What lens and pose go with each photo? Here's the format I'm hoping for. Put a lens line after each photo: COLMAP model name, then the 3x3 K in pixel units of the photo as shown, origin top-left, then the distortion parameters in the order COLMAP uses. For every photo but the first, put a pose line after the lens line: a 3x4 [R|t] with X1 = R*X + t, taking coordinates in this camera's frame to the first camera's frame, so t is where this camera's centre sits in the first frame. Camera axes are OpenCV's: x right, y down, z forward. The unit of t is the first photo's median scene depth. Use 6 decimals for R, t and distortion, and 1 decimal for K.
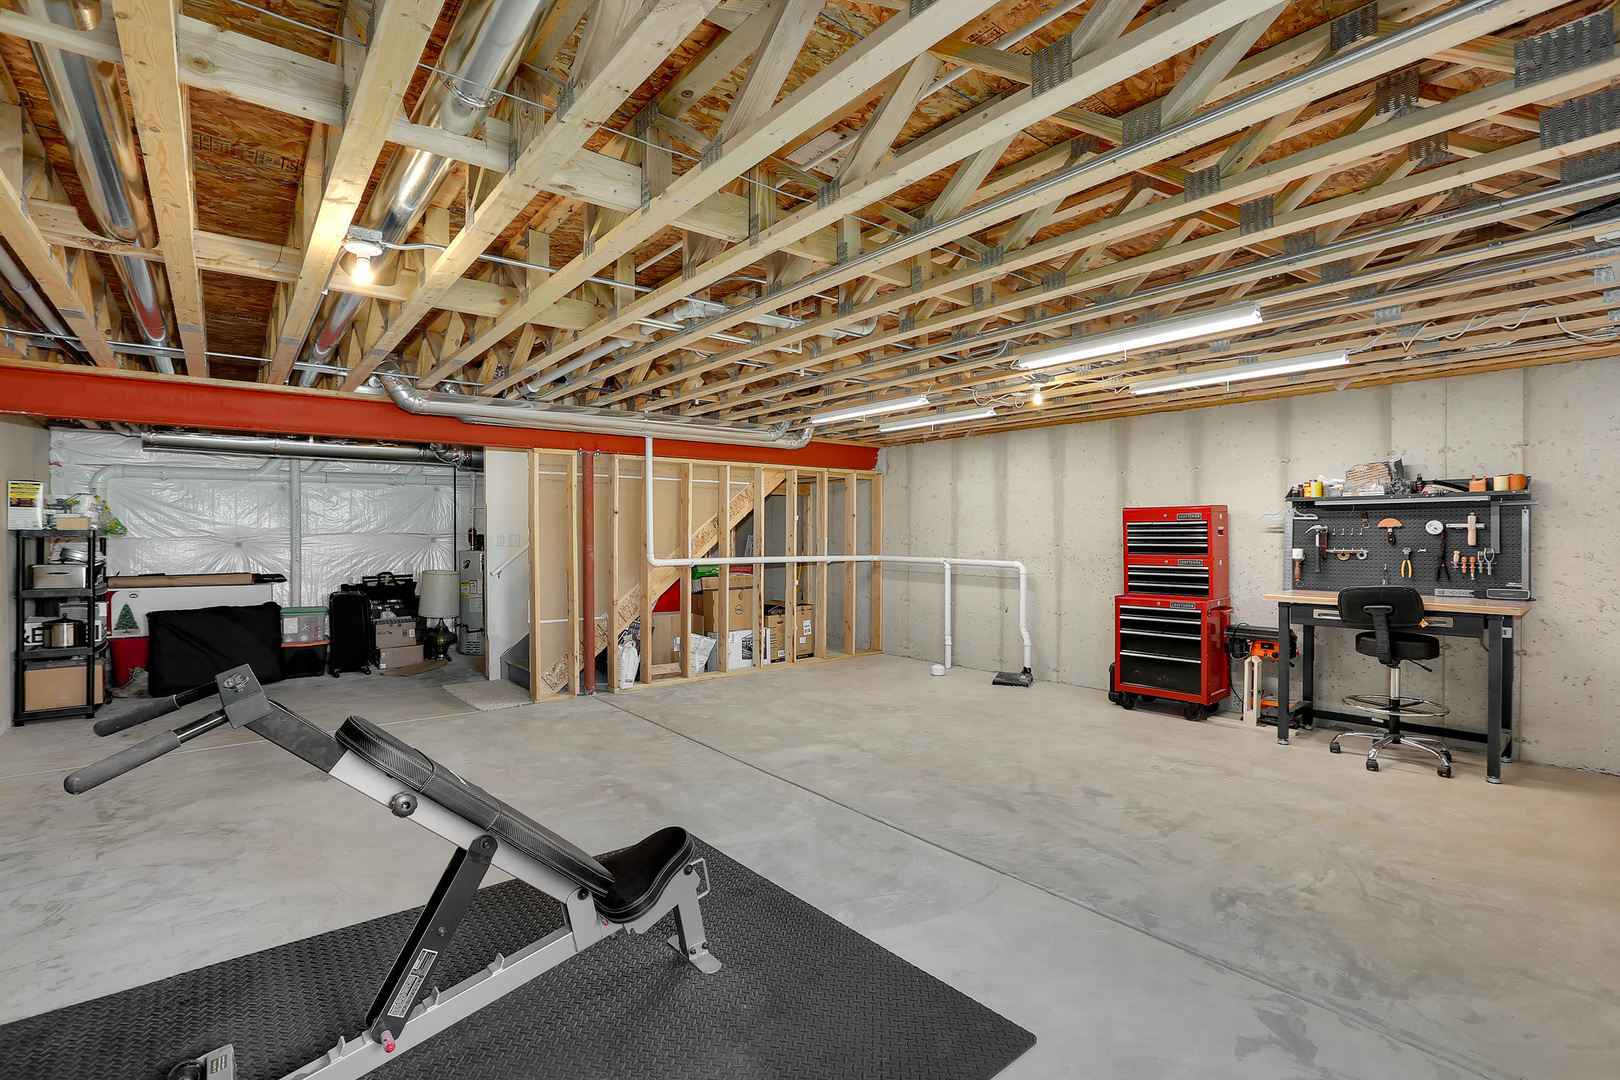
lens RADIAL K [[743.1, 0, 804.4], [0, 743.1, 539.3], [0, 0, 1]] dist [-0.054692, 0.019995]
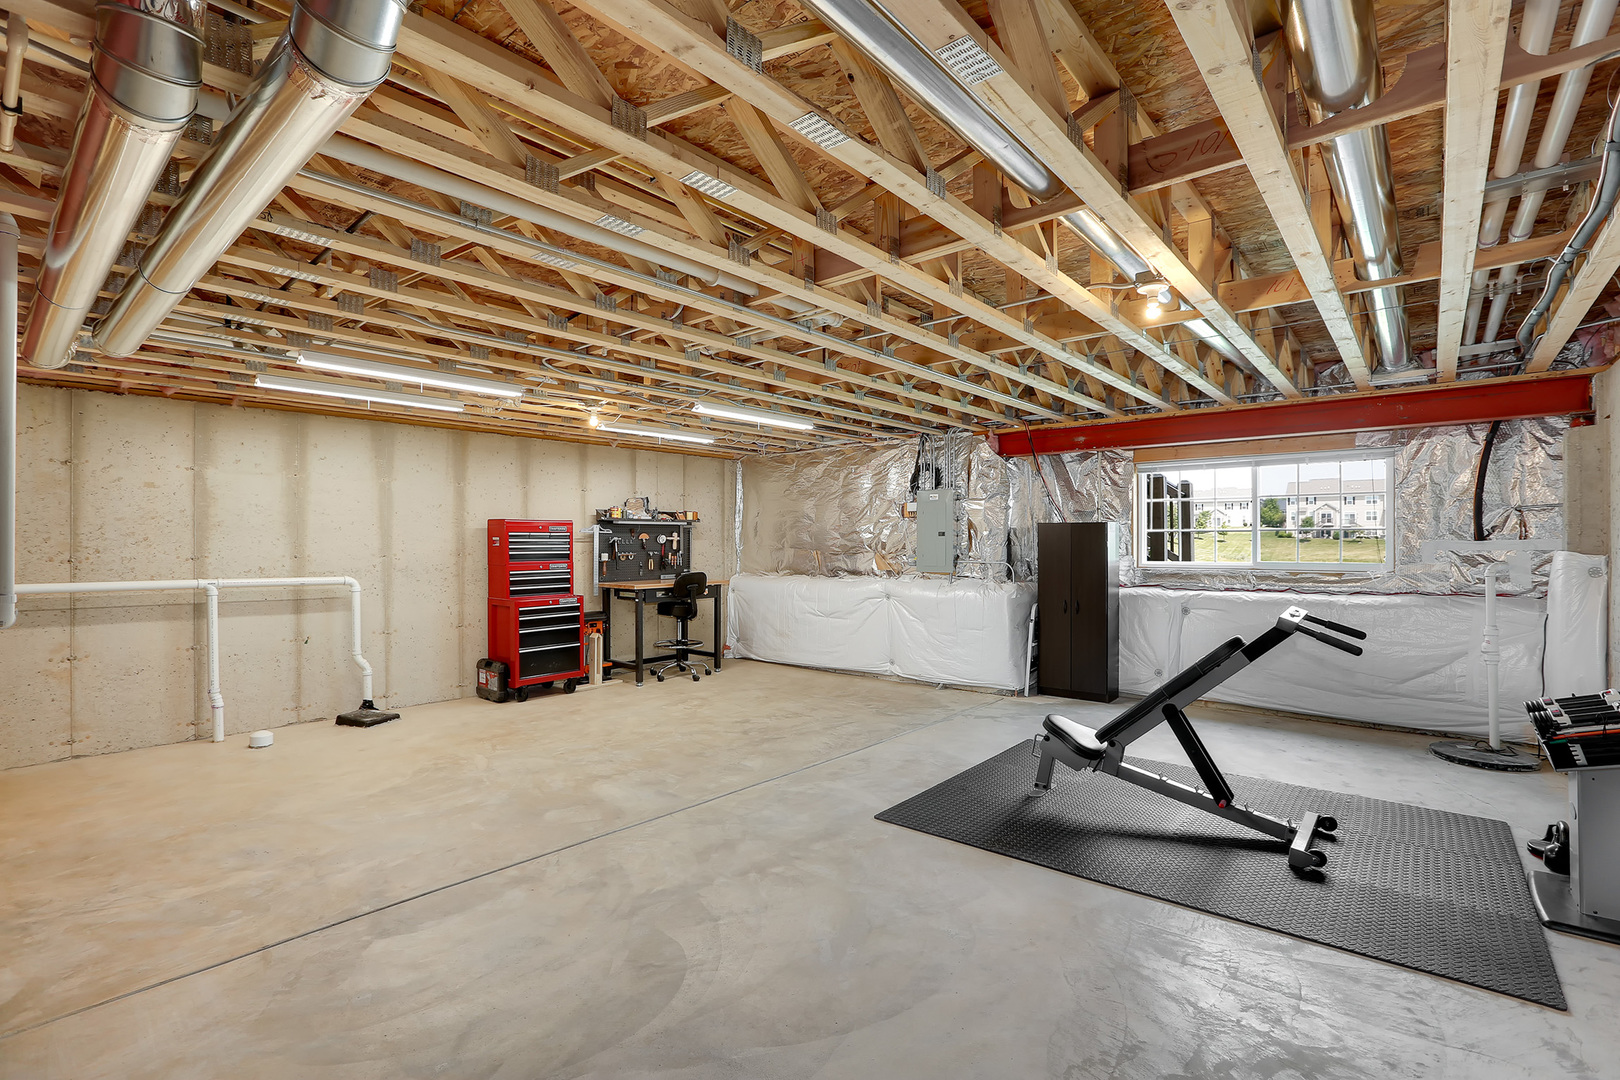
lens RADIAL K [[743.1, 0, 804.4], [0, 743.1, 539.3], [0, 0, 1]] dist [-0.054692, 0.019995]
pose [[-0.169665, 0.007322, 0.985475, -0.887211], [0.010318, 0.999931, -0.005653, -0.002957], [-0.985448, 0.009209, -0.169728, 0.937561]]
